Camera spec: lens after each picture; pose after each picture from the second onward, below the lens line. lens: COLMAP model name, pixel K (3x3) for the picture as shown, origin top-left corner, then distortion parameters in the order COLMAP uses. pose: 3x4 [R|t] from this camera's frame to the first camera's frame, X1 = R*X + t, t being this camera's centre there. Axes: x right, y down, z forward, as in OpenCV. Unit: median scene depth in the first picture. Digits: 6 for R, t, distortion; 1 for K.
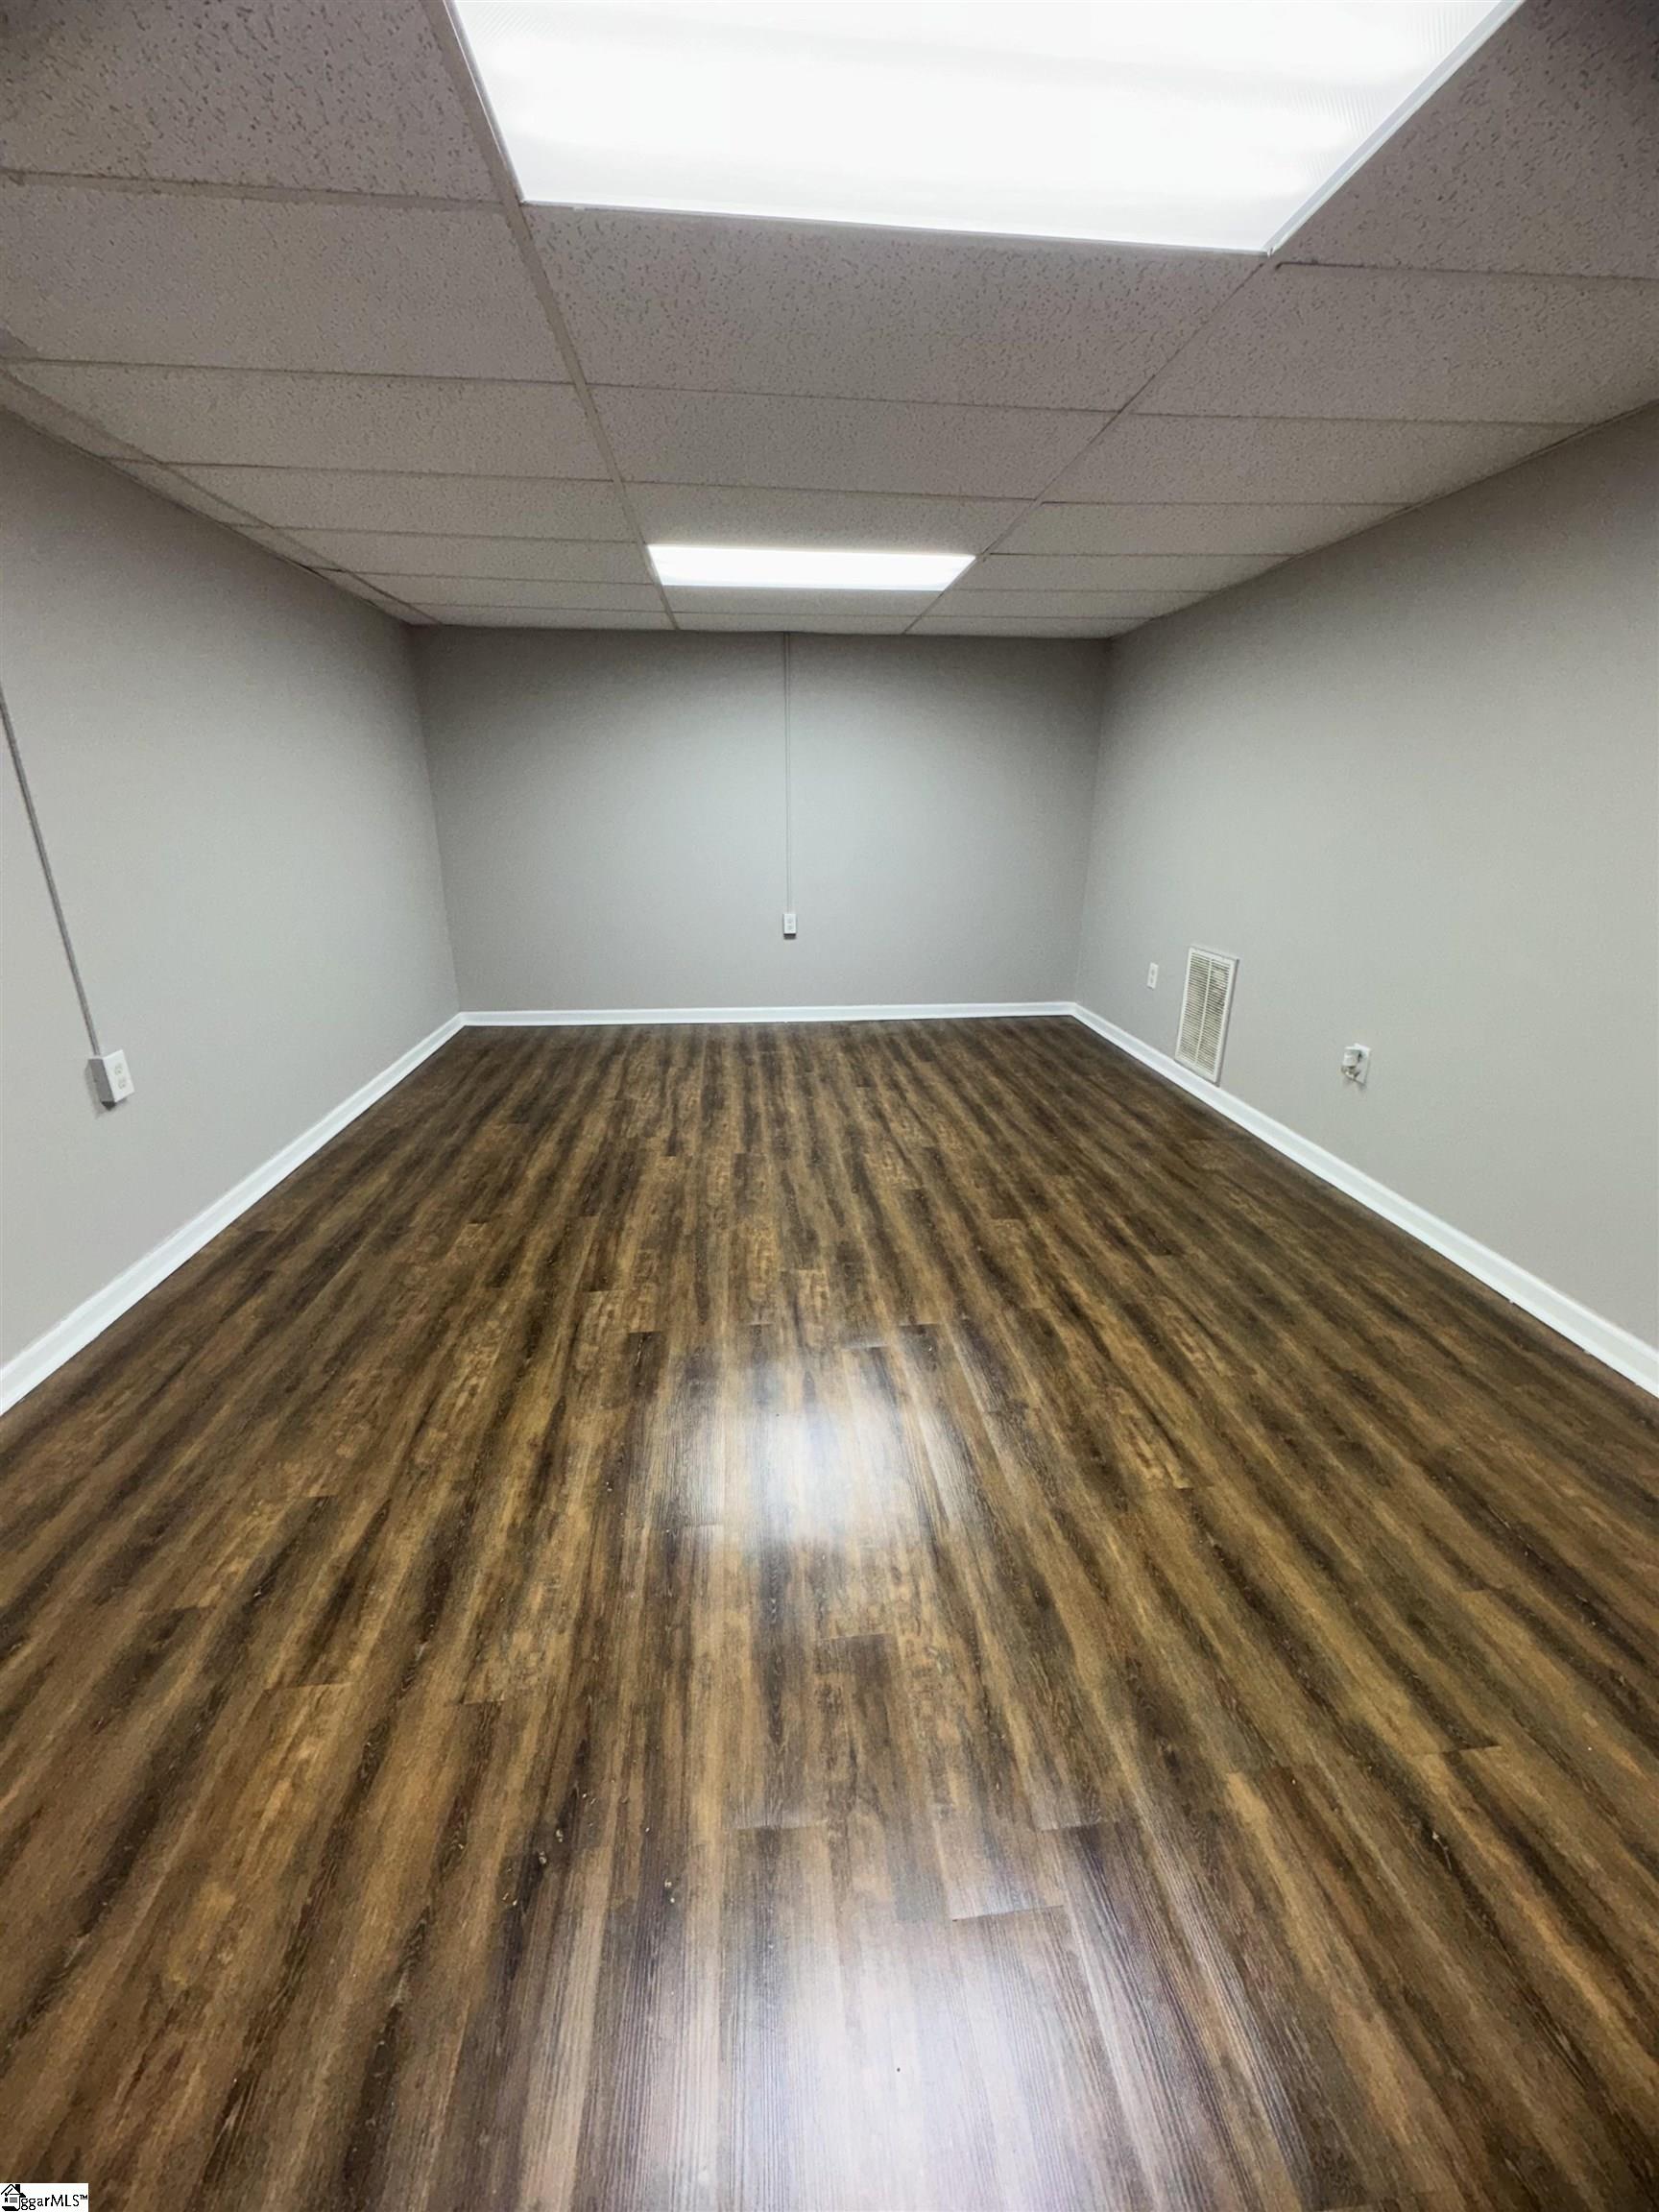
lens RADIAL K [[891.5, 0, 834.5], [0, 891.5, 1105.6], [0, 0, 1]] dist [-0.001306, -0.000199]
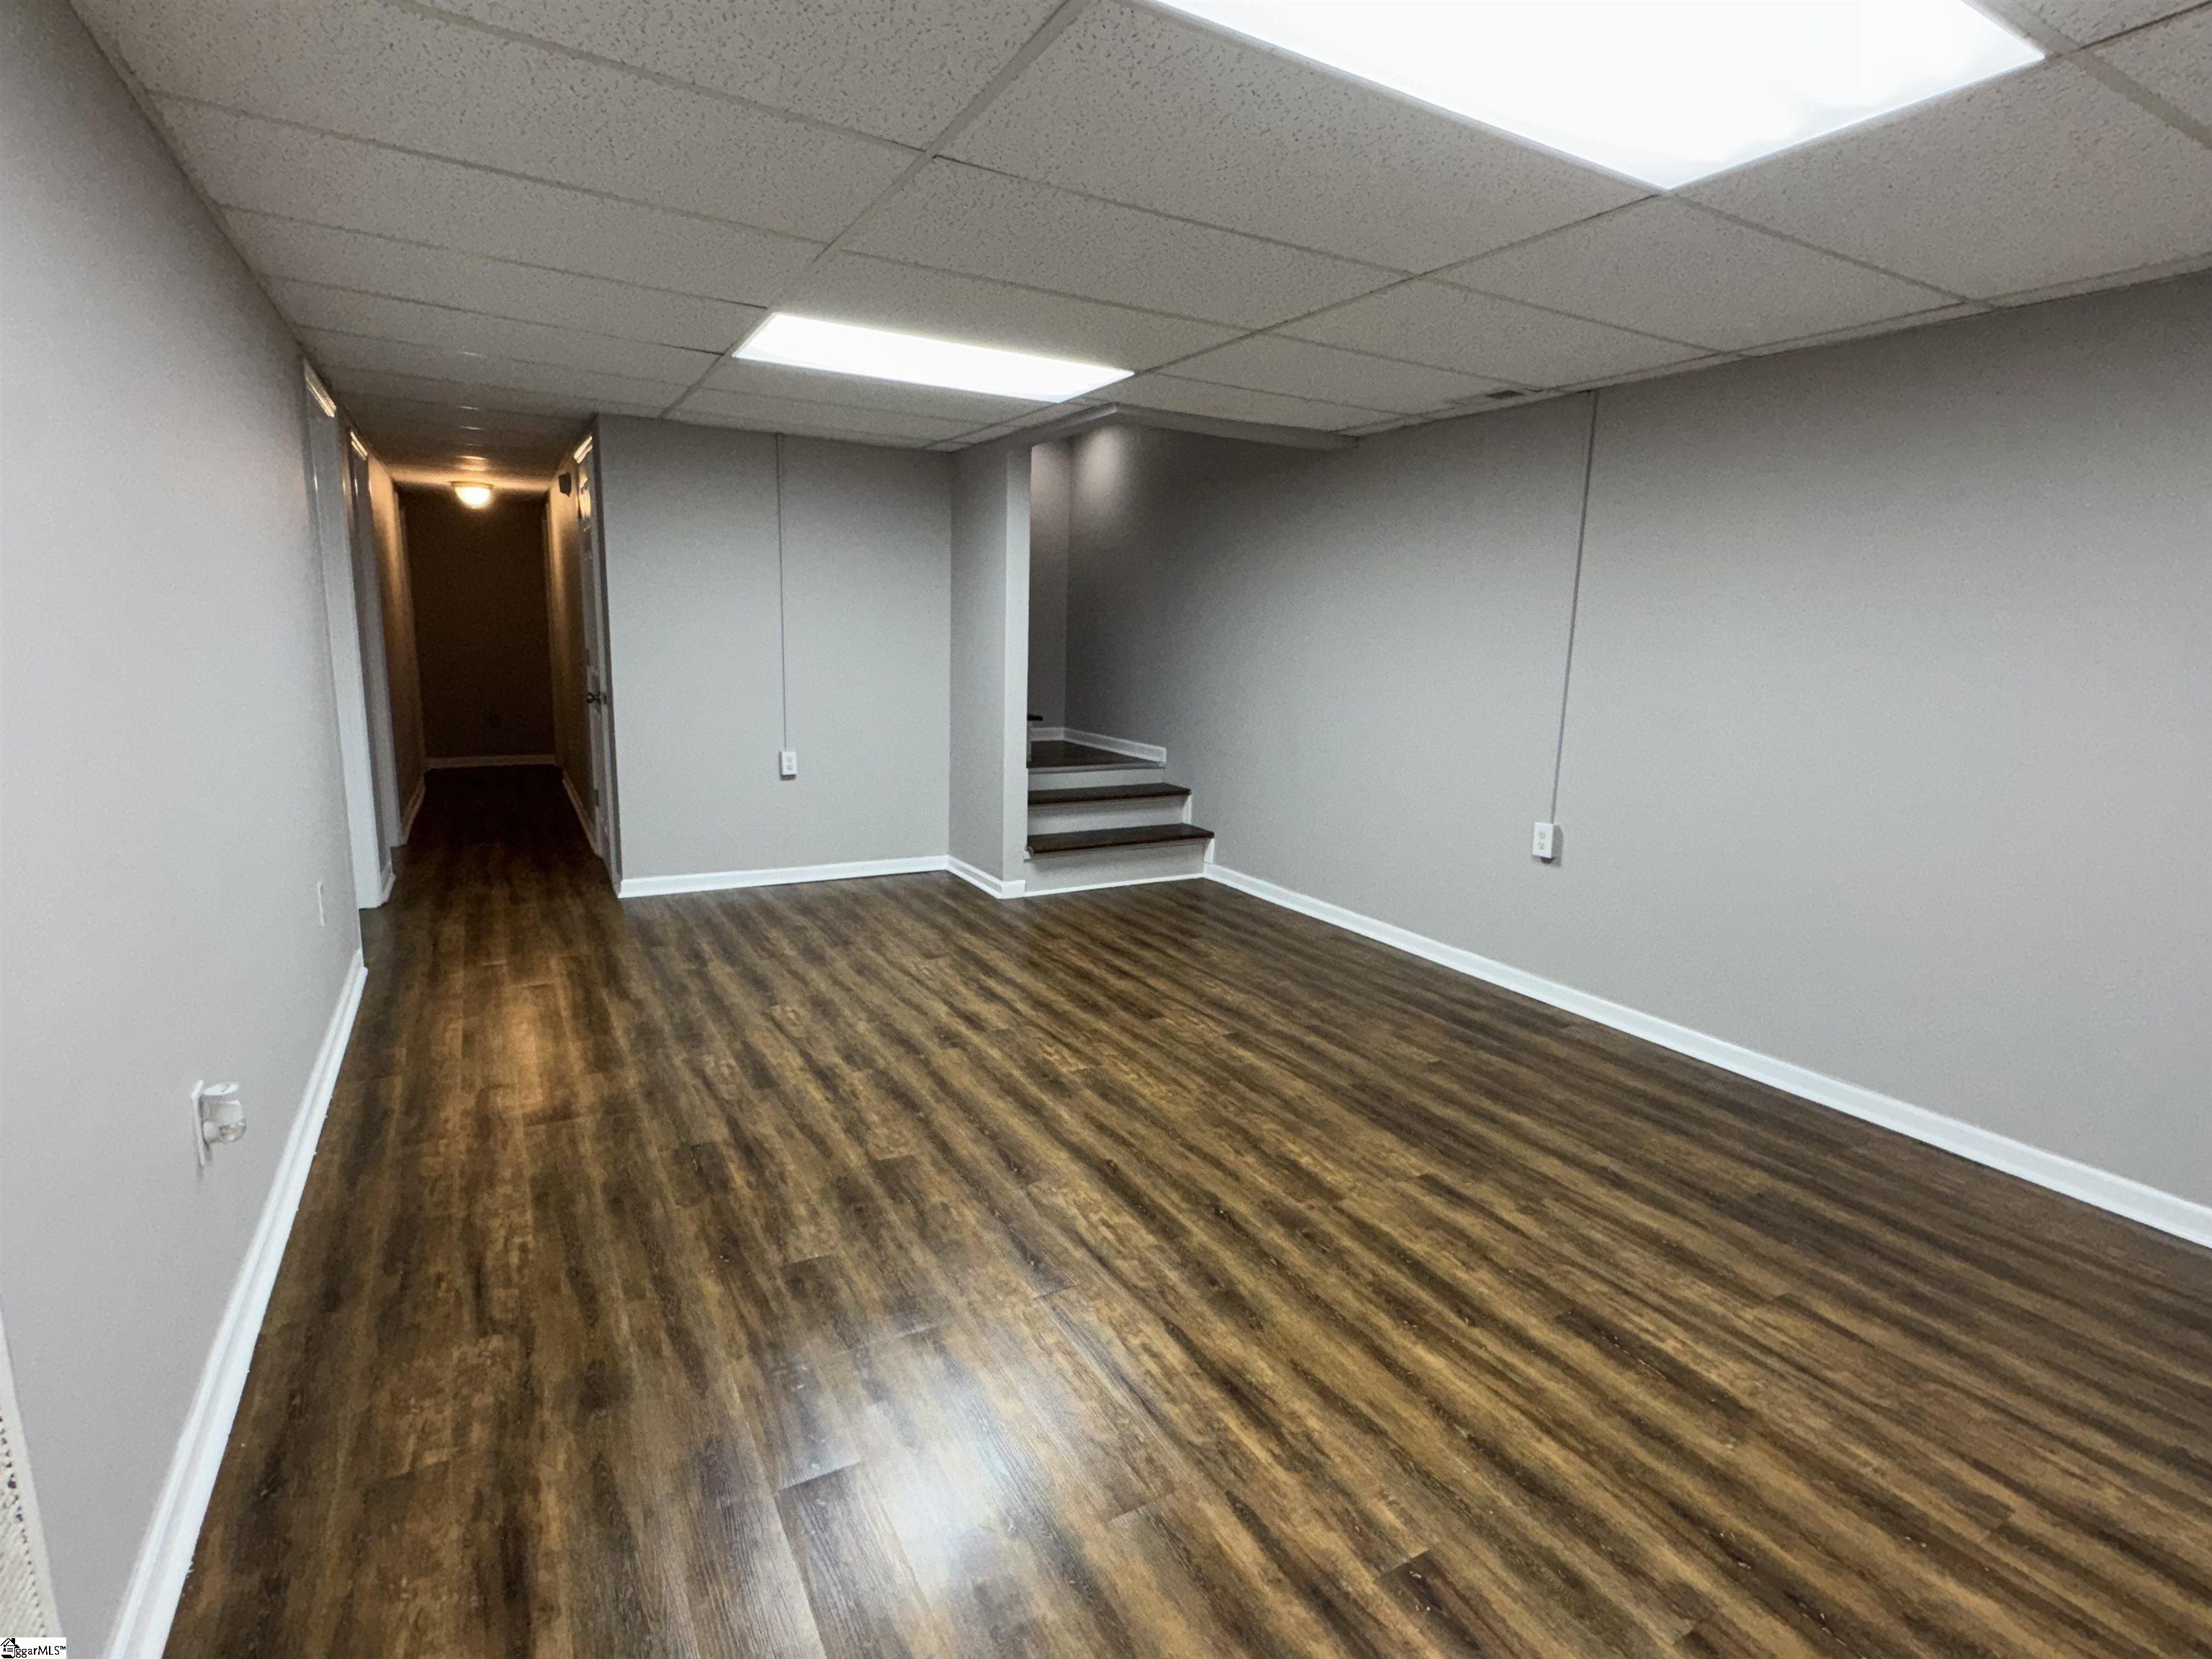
lens RADIAL K [[1070.7, 0, 1106.3], [0, 1070.7, 830.6], [0, 0, 1]] dist [0.002996, 0.000098]
pose [[-0.913308, 0.043323, -0.404958, 0.403360], [-0.165001, 0.869707, 0.465172, -0.594330], [0.372347, 0.491664, -0.787162, 1.726148]]
